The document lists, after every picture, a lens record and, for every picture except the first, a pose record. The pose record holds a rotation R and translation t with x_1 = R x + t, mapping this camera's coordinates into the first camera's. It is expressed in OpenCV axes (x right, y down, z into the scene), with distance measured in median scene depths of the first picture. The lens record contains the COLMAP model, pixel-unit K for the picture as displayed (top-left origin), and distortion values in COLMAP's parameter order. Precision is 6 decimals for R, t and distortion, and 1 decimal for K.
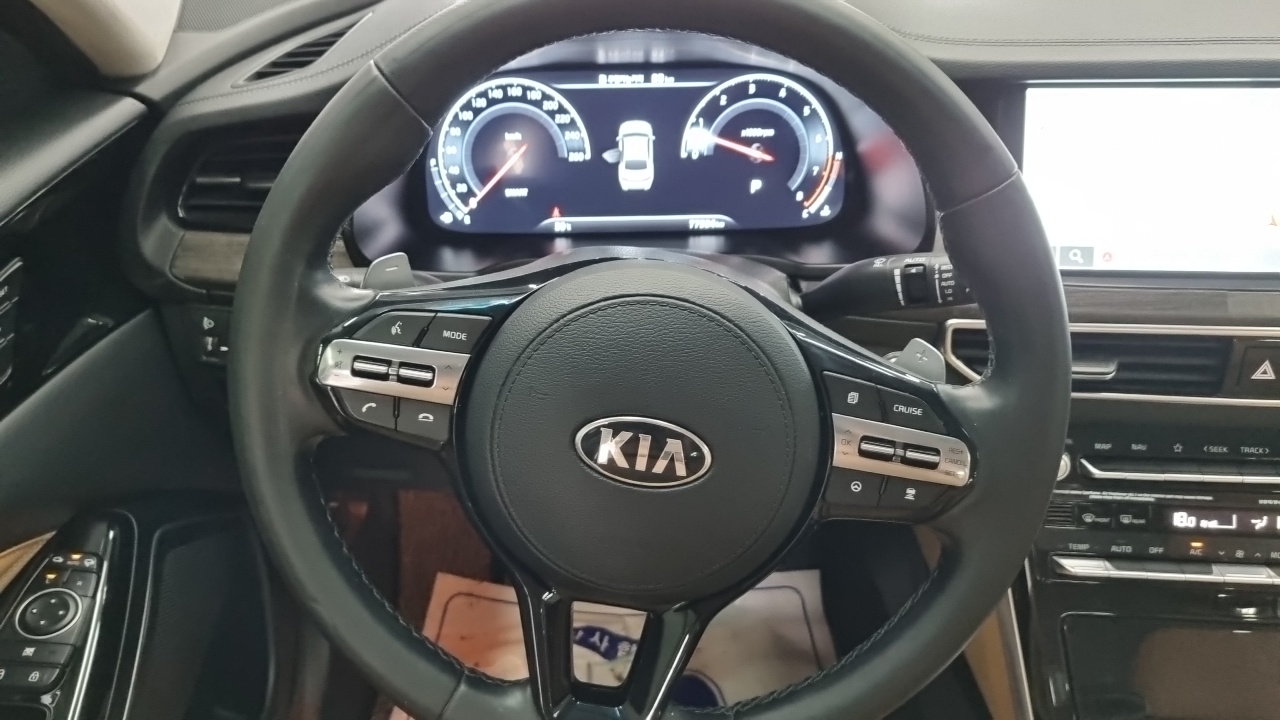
lens RADIAL K [[990.6, 0, 626.8], [0, 990.6, 360.9], [0, 0, 1]] dist [0.014578, 0.015788]
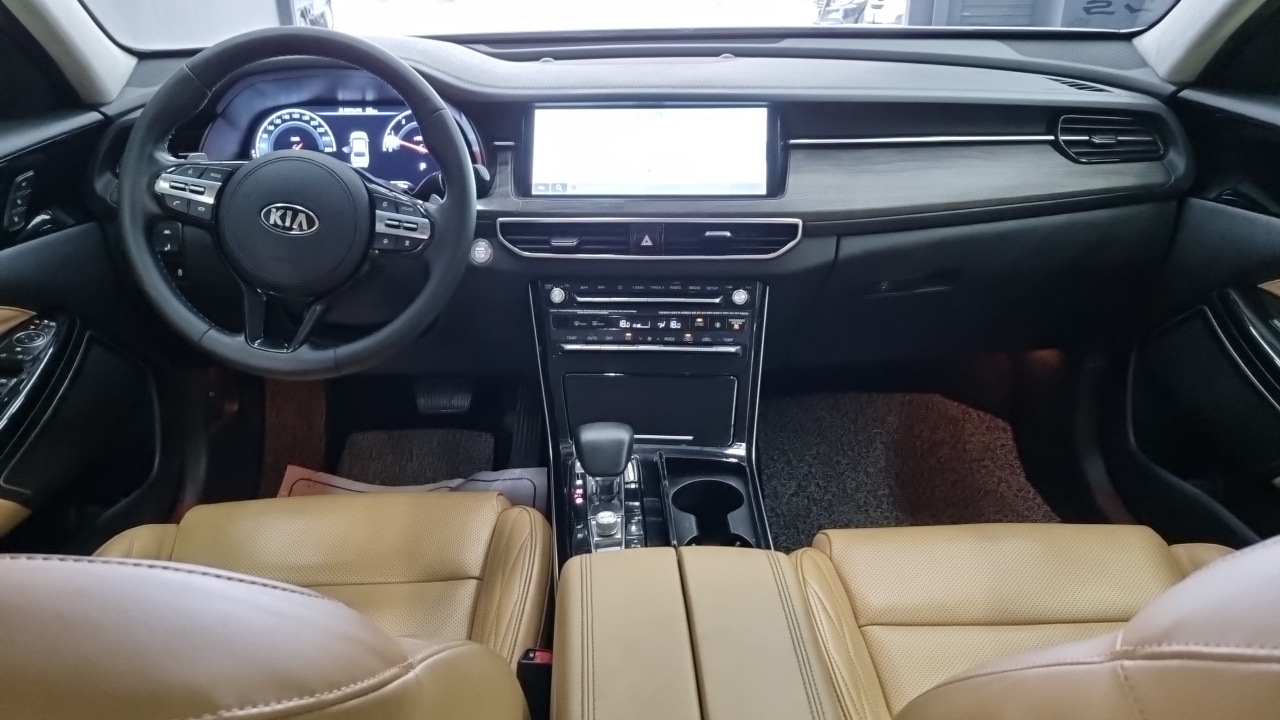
lens RADIAL K [[990.6, 0, 641.2], [0, 990.6, 371.7], [0, 0, 1]] dist [0.014578, 0.015788]
pose [[0.999906, 0.004471, 0.012927, 0.549620], [-0.002143, 0.984614, -0.174733, 0.572126], [-0.013510, 0.174689, 0.984531, -0.863859]]
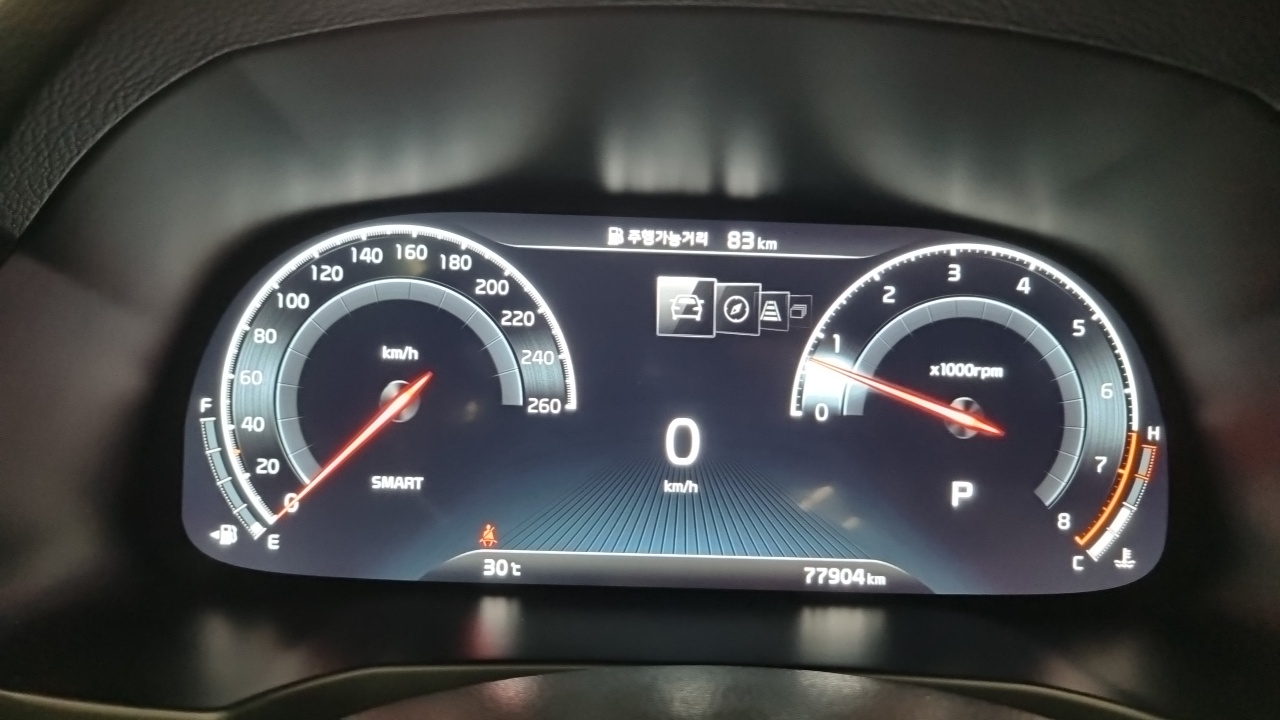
lens RADIAL K [[990.6, 0, 648.1], [0, 990.6, 370.0], [0, 0, 1]] dist [0.014578, 0.015788]
pose [[0.999018, 0.044298, -0.000408, -0.006989], [-0.042377, 0.952939, -0.300185, -0.096477], [-0.012909, 0.299908, 0.953881, 0.599868]]
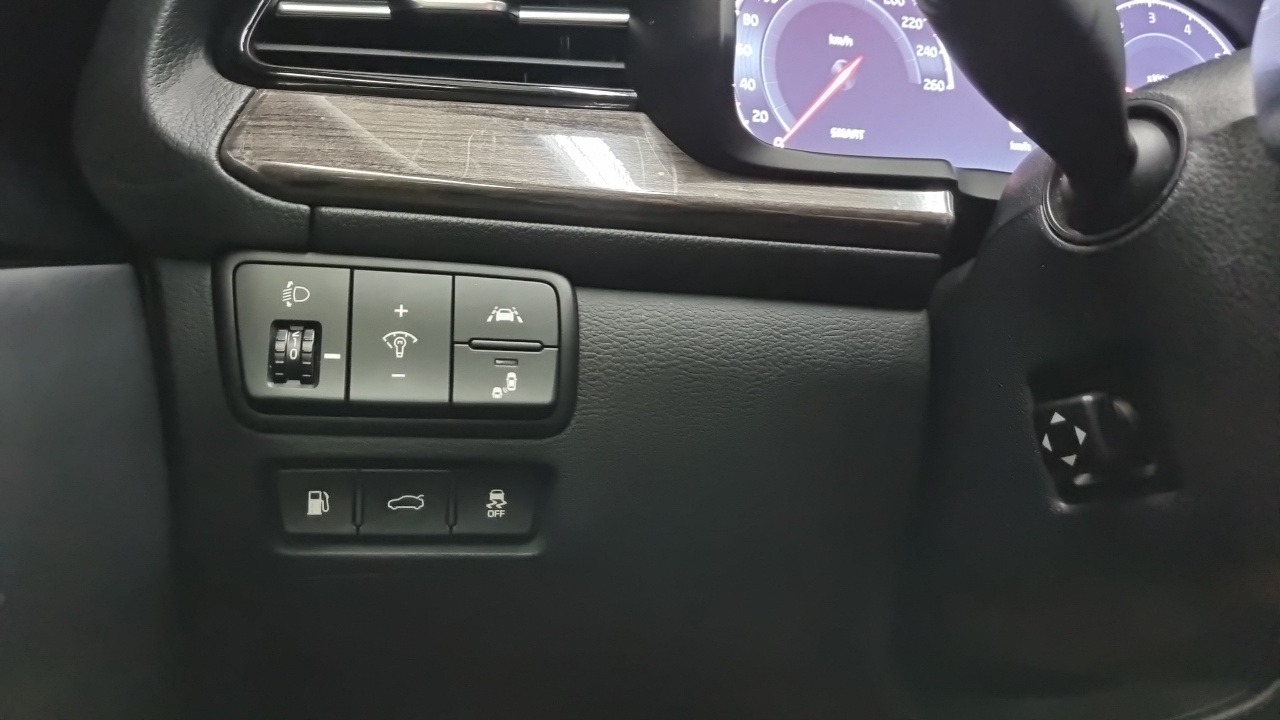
lens RADIAL K [[990.6, 0, 634.4], [0, 990.6, 365.5], [0, 0, 1]] dist [0.014578, 0.015788]
pose [[0.949244, 0.011972, 0.314313, -0.415243], [0.119457, 0.910683, -0.395456, 0.163928], [-0.290974, 0.412931, 0.863031, 0.621676]]
